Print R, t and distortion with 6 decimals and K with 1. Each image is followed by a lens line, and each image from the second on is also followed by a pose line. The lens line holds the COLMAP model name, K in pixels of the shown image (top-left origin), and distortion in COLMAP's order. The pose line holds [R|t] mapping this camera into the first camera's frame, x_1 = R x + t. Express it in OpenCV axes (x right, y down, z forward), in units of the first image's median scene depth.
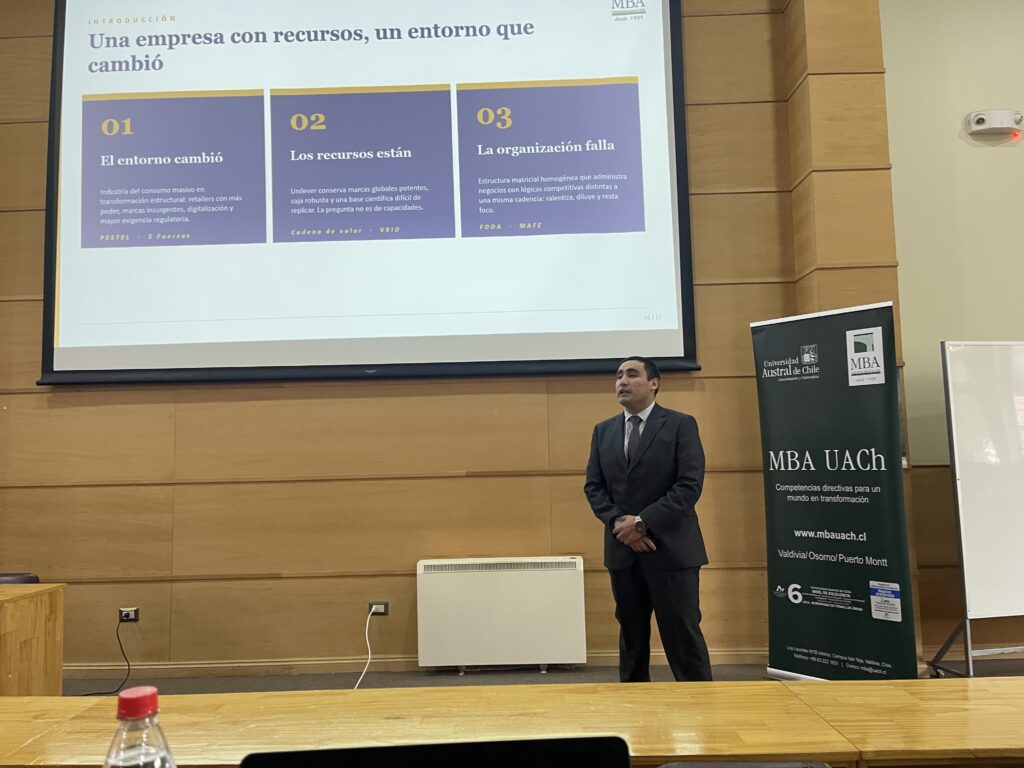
lens RADIAL K [[750.1, 0, 512.0], [0, 750.1, 384.0], [0, 0, 1]] dist [0.095947, -0.135781]
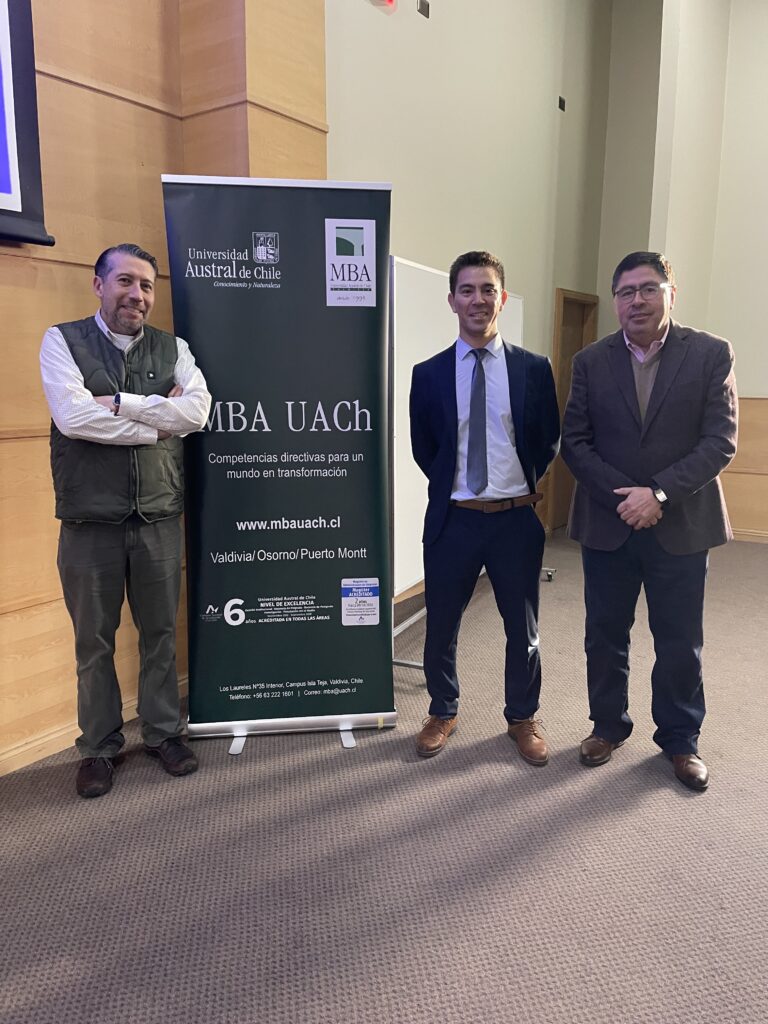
lens RADIAL K [[762.2, 0, 381.6], [0, 762.2, 508.5], [0, 0, 1]] dist [0.105882, -0.112866]
pose [[0.585101, -0.113324, 0.803003, -0.093789], [-0.088017, 0.975465, 0.201795, 0.035808], [-0.806170, -0.188748, 0.560771, 0.540965]]
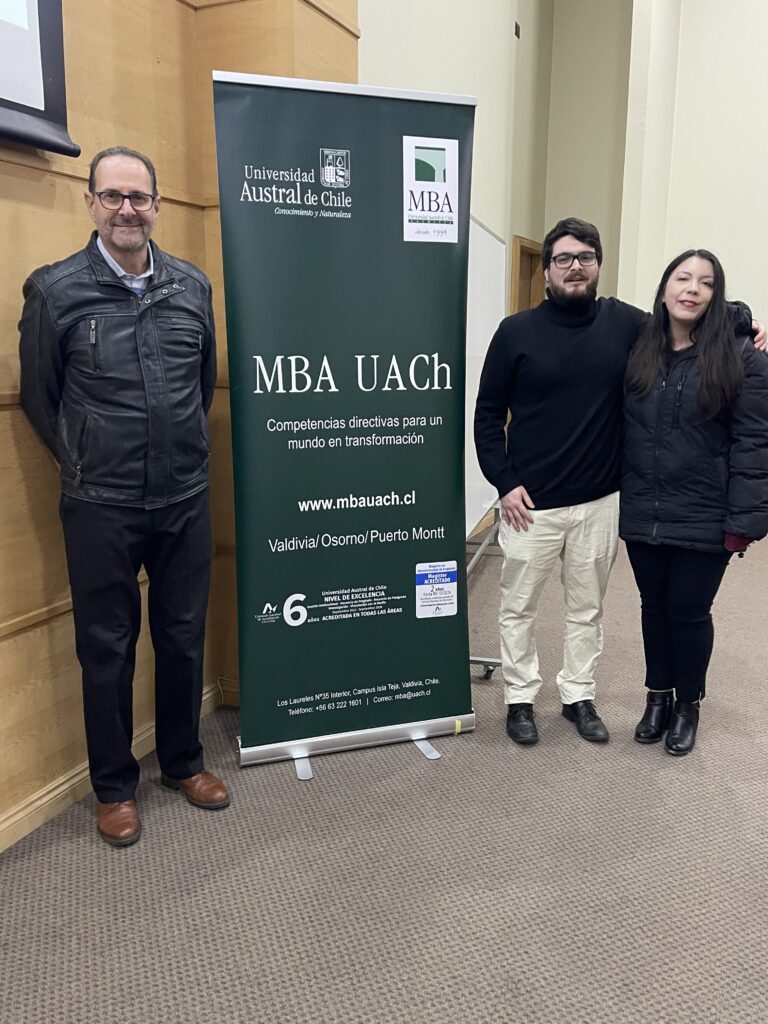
lens RADIAL K [[849.4, 0, 378.7], [0, 849.4, 500.4], [0, 0, 1]] dist [0.105142, -0.146221]
pose [[0.413282, -0.145216, 0.898950, -0.164942], [-0.092790, 0.975348, 0.200216, 0.064657], [-0.905863, -0.166160, 0.389619, 0.729689]]
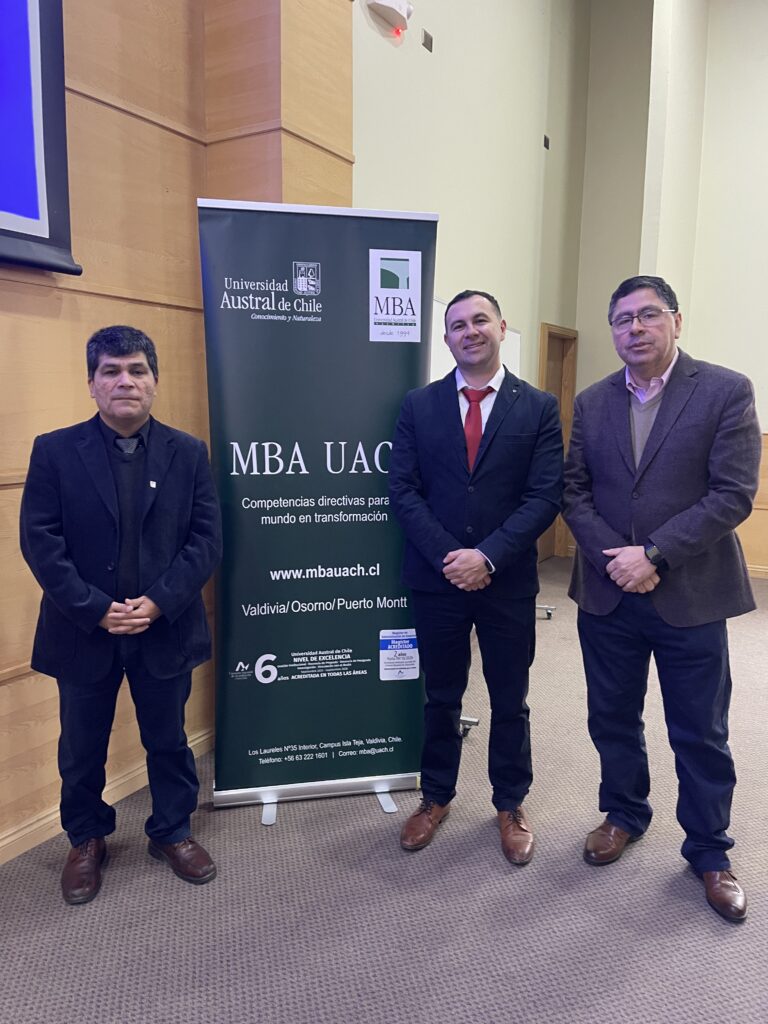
lens RADIAL K [[751.9, 0, 374.4], [0, 751.9, 517.1], [0, 0, 1]] dist [0.101792, -0.145780]
pose [[0.524124, -0.097480, 0.846045, -0.100531], [-0.098419, 0.979839, 0.173866, 0.036179], [-0.845936, -0.174394, 0.503963, 0.648277]]
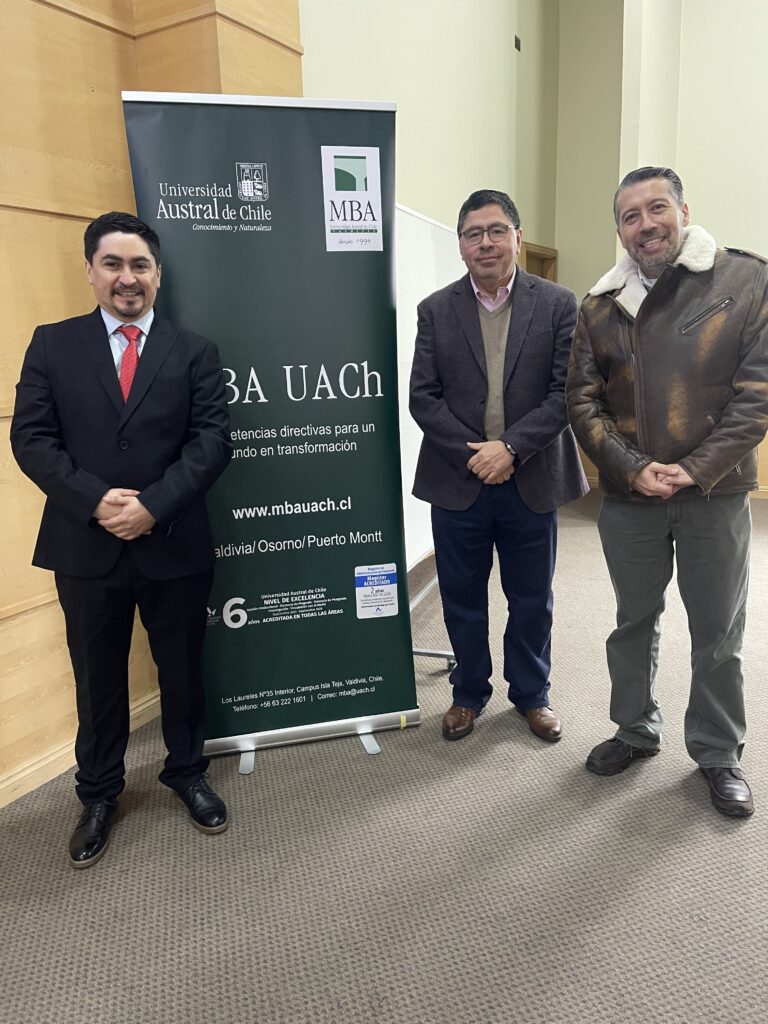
lens RADIAL K [[750.1, 0, 384.0], [0, 750.1, 512.0], [0, 0, 1]] dist [0.095947, -0.135781]
pose [[0.494677, -0.178877, 0.850469, -0.057066], [-0.059329, 0.969355, 0.238391, 0.054103], [-0.867049, -0.168384, 0.468906, 0.654975]]
